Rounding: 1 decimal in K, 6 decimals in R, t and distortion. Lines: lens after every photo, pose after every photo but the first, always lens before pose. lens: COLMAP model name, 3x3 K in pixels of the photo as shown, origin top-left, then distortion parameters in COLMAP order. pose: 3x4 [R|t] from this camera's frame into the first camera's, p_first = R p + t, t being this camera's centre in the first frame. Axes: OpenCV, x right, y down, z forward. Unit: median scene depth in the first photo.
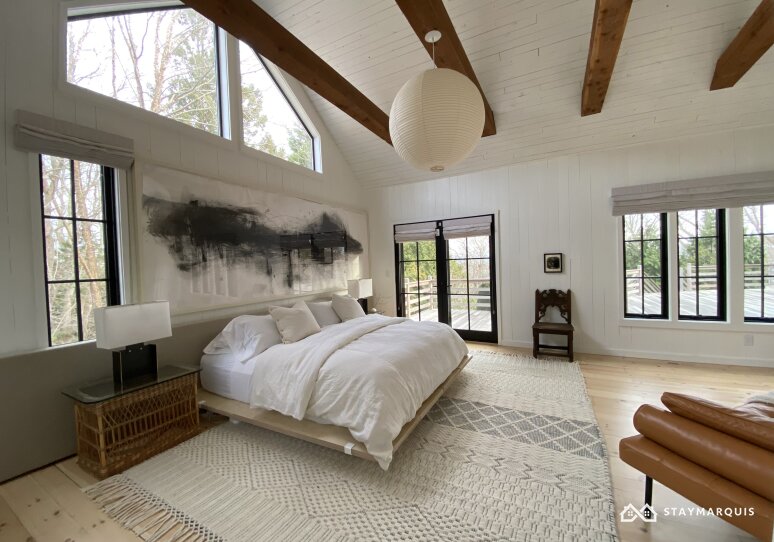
lens RADIAL K [[301.5, 0, 389.3], [0, 301.5, 269.6], [0, 0, 1]] dist [-0.014196, -0.000557]
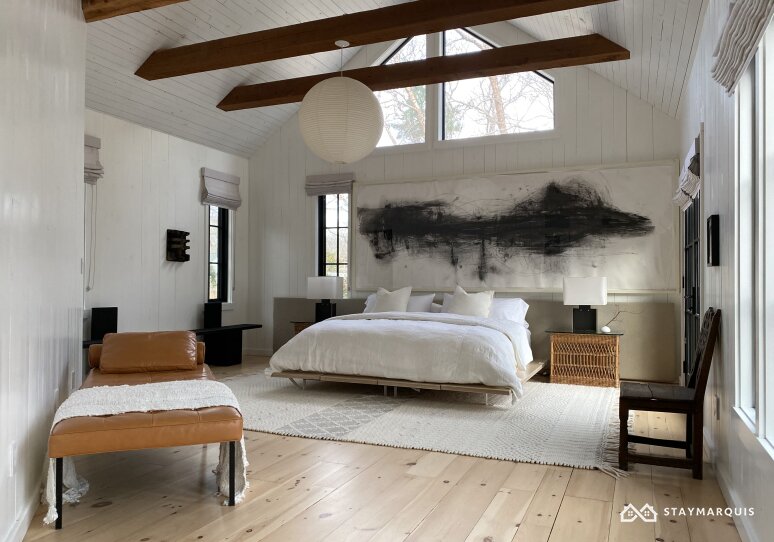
lens RADIAL K [[582.5, 0, 386.0], [0, 582.5, 276.6], [0, 0, 1]] dist [0.049995, -0.002333]
pose [[0.086972, 0.031420, -0.995715, 1.584077], [-0.021749, 0.999324, 0.029634, 0.004692], [0.995973, 0.019078, 0.087597, 0.663802]]
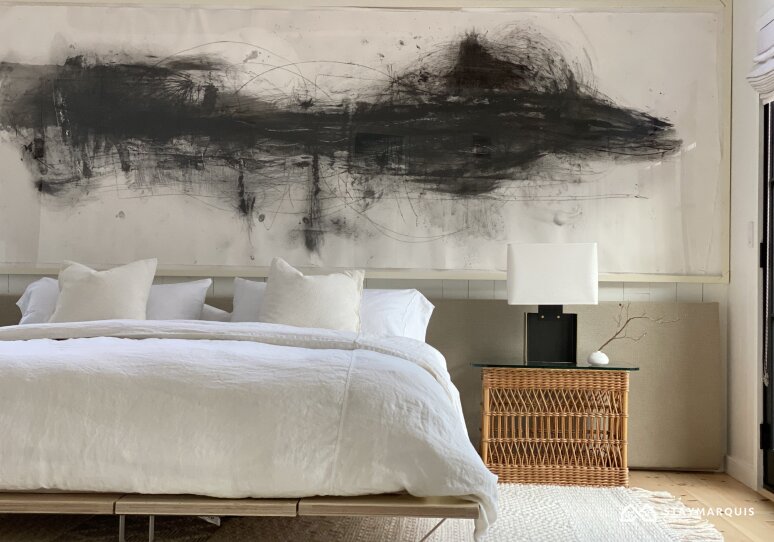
lens RADIAL K [[1145.5, 0, 388.5], [0, 1145.5, 266.4], [0, 0, 1]] dist [0.146221, 0.000000]
pose [[0.446654, 0.023079, -0.894409, 1.173418], [-0.045034, 0.998980, 0.003289, 0.082203], [0.893573, 0.038810, 0.447238, 0.516768]]
